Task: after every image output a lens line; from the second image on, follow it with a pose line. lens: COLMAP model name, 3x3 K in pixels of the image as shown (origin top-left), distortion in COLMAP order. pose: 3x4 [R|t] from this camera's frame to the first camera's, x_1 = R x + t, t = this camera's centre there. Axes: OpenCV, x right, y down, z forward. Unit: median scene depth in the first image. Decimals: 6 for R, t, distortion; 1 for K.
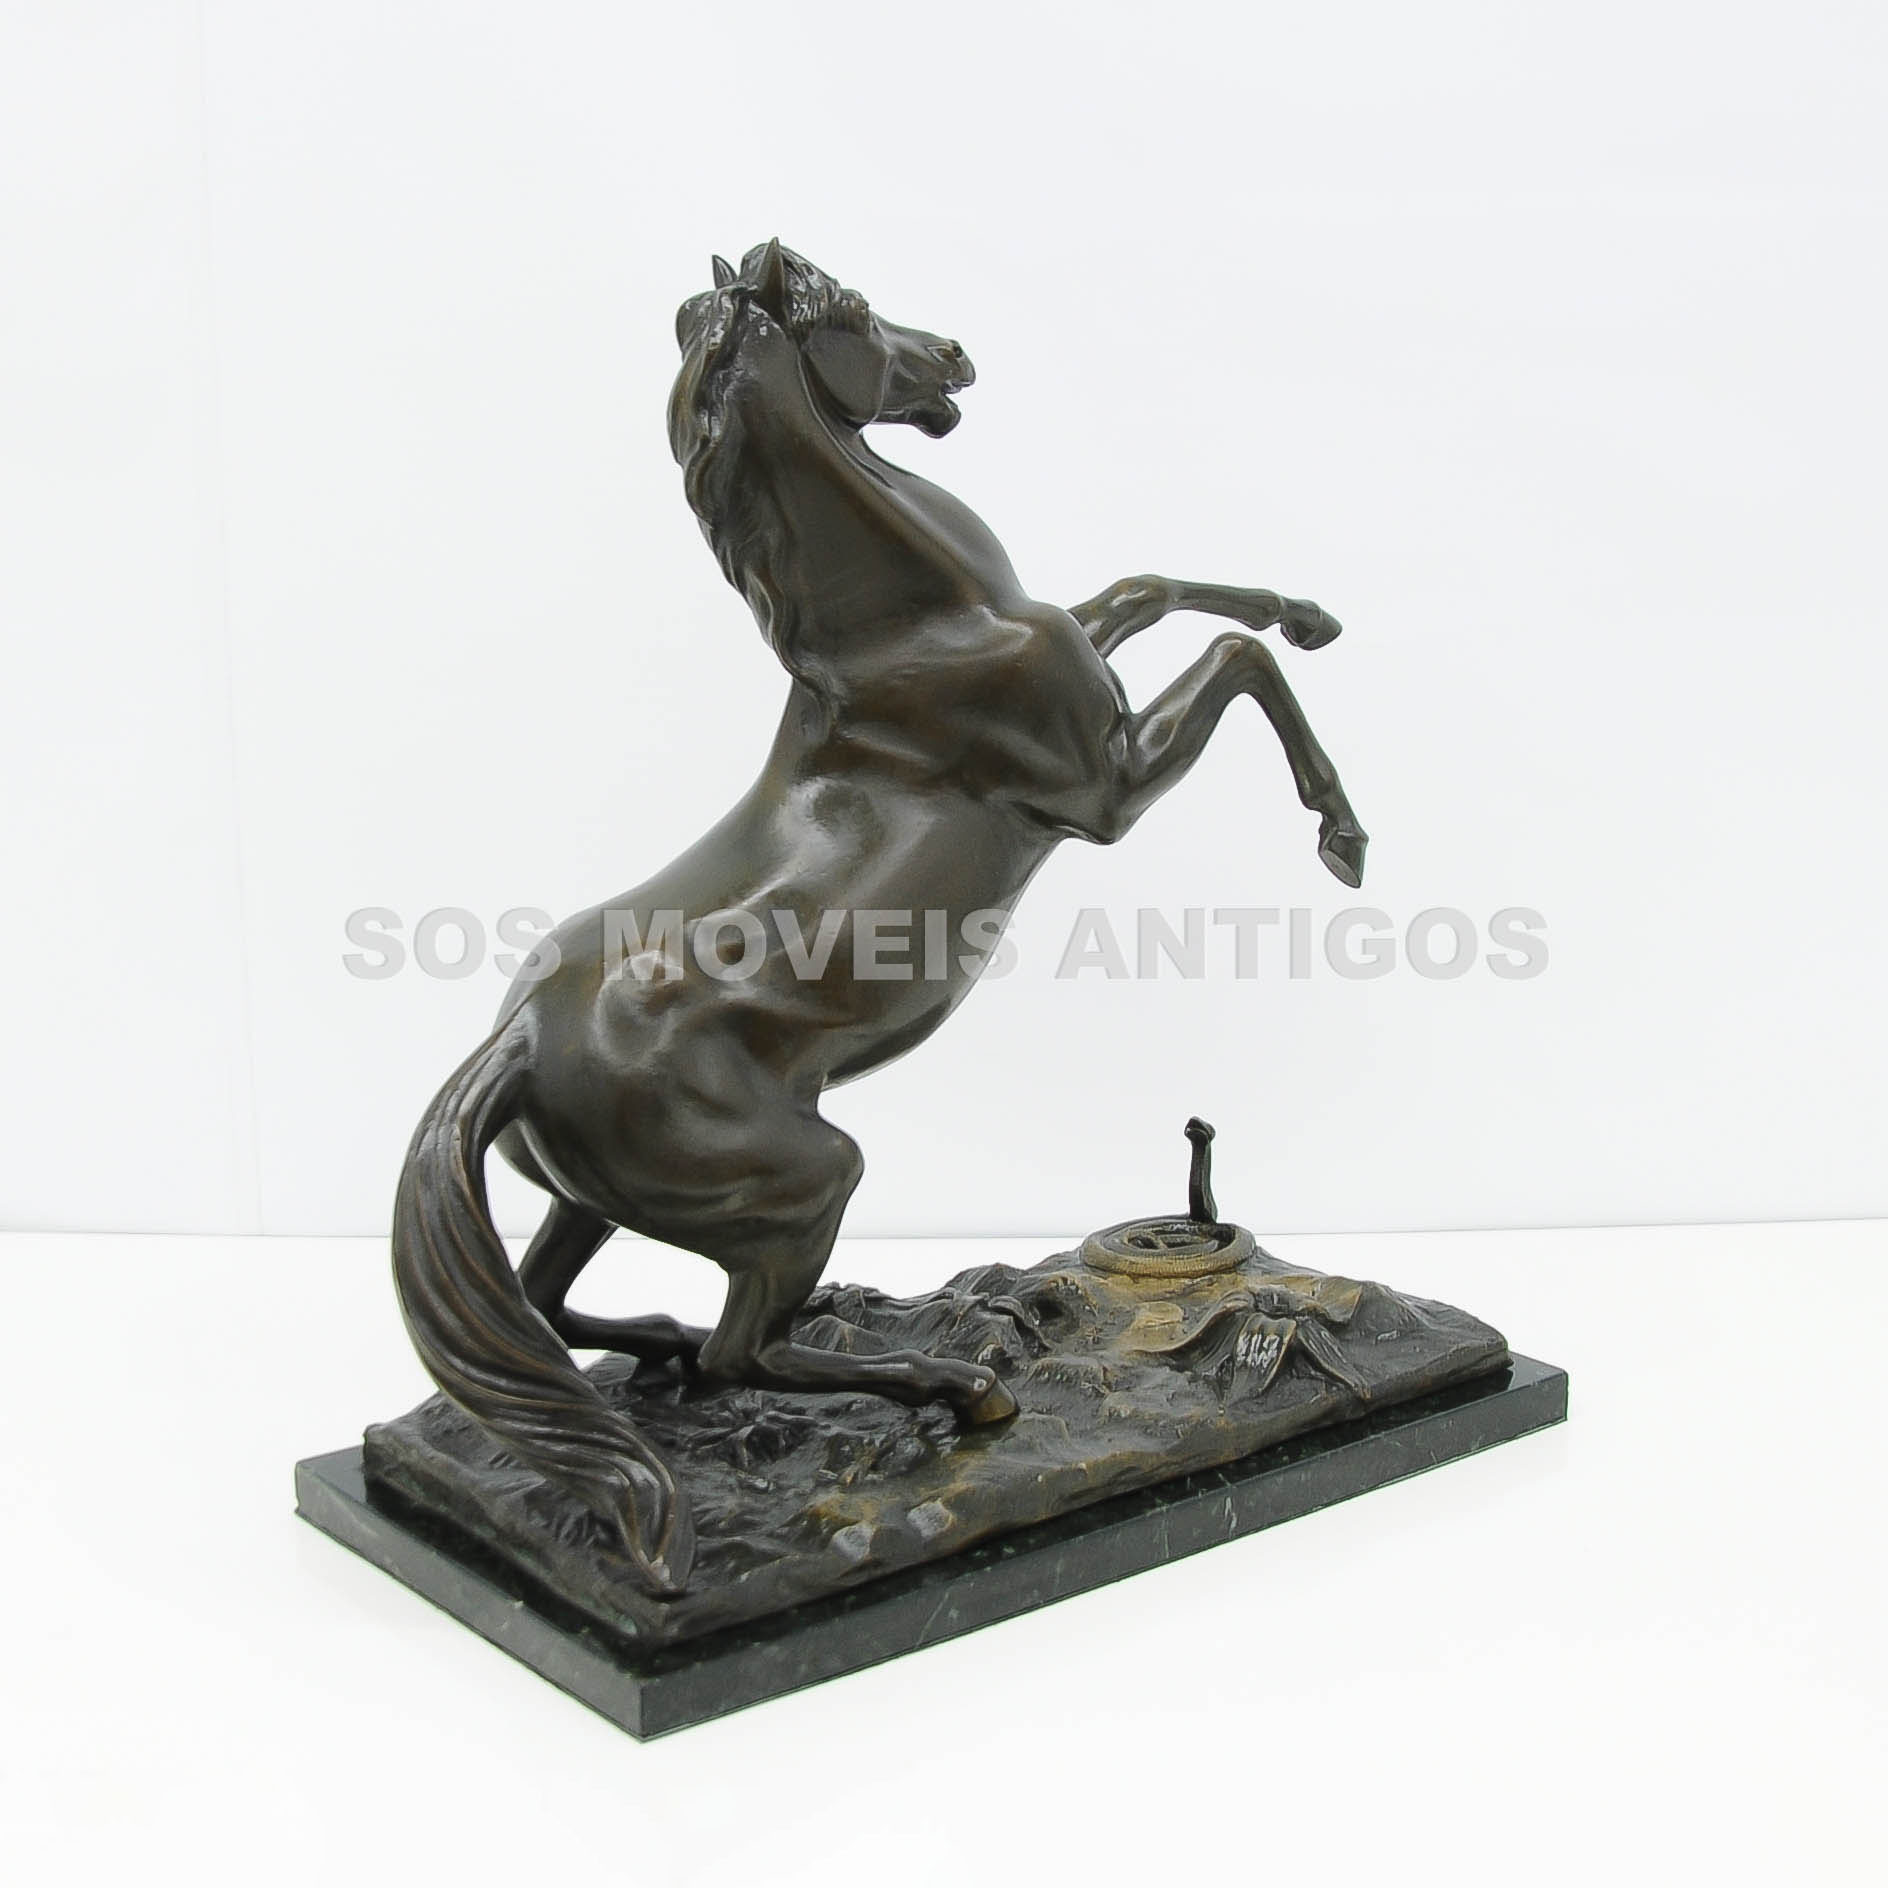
lens RADIAL K [[2915.9, 0, 944.0], [0, 2915.9, 944.0], [0, 0, 1]] dist [-0.197992, 0.078515]
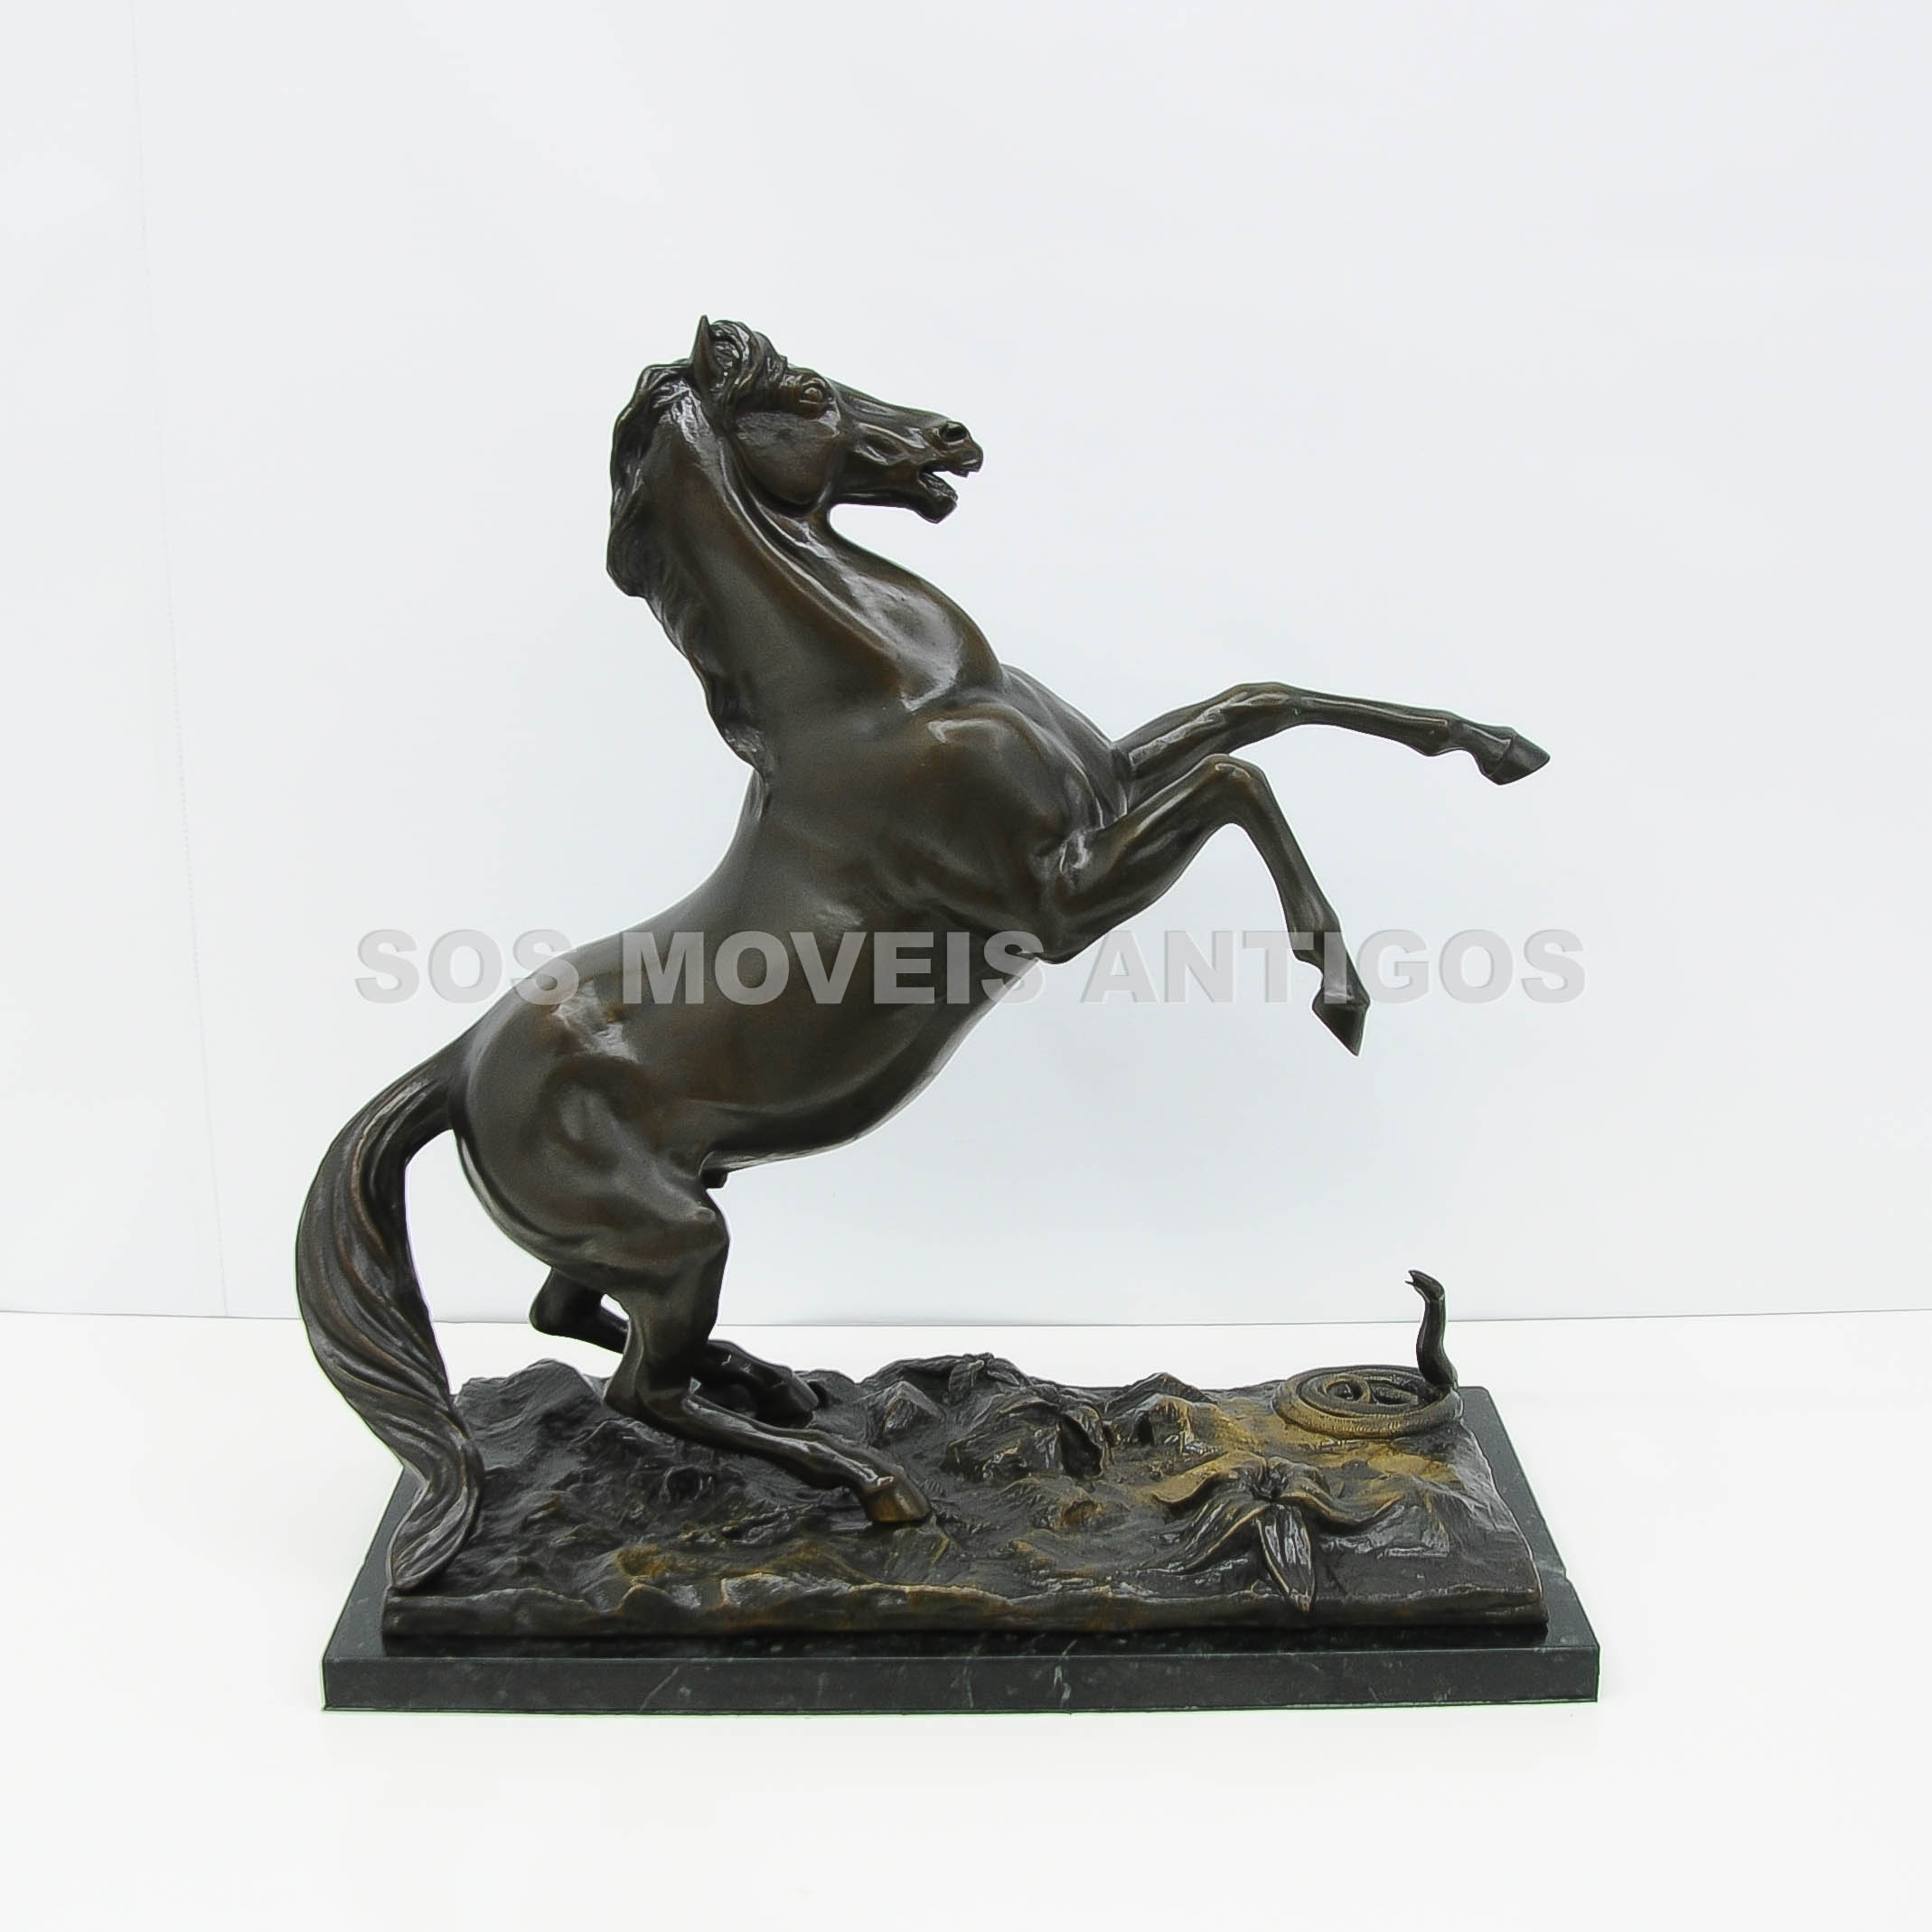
lens RADIAL K [[2983.8, 0, 966.0], [0, 2983.8, 966.0], [0, 0, 1]] dist [-0.197992, 0.078515]
pose [[0.756514, 0.131151, -0.640691, 0.666731], [-0.104496, 0.991339, 0.079543, -0.107947], [0.645574, 0.006775, 0.763667, 0.250964]]
